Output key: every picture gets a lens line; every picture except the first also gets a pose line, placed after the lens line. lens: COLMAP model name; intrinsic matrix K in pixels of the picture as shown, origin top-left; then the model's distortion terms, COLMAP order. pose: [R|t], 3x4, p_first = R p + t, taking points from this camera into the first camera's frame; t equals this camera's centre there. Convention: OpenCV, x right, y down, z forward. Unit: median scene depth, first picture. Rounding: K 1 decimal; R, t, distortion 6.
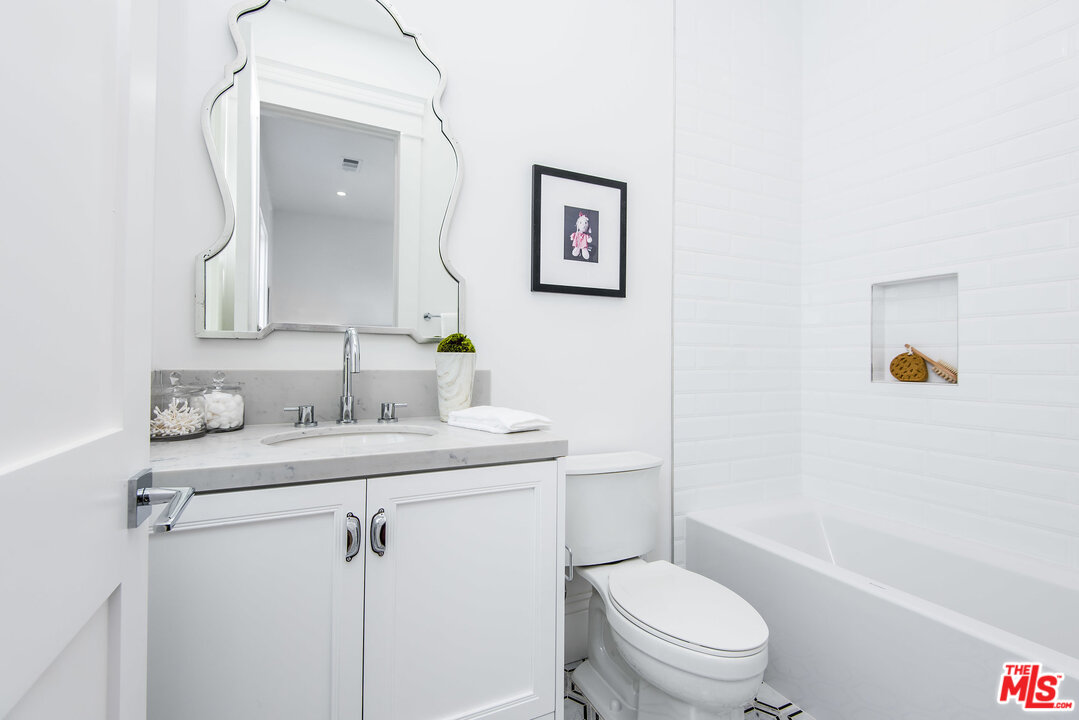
lens RADIAL K [[497.3, 0, 541.5], [0, 497.3, 354.2], [0, 0, 1]] dist [0.000127, -0.009272]
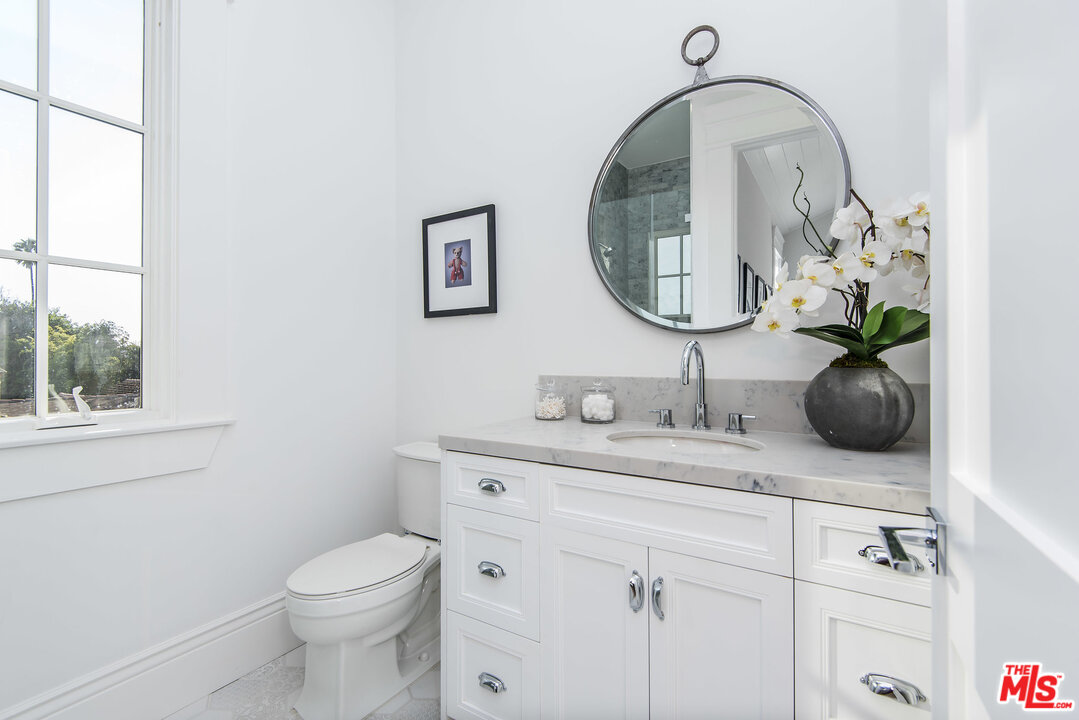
lens RADIAL K [[479.3, 0, 545.9], [0, 479.3, 365.1], [0, 0, 1]] dist [-0.003373, -0.000083]
pose [[0.519658, -0.003461, -0.854367, 1.091651], [0.006446, 0.999979, -0.000130, -0.002692], [0.854350, -0.005440, 0.519669, 0.563840]]
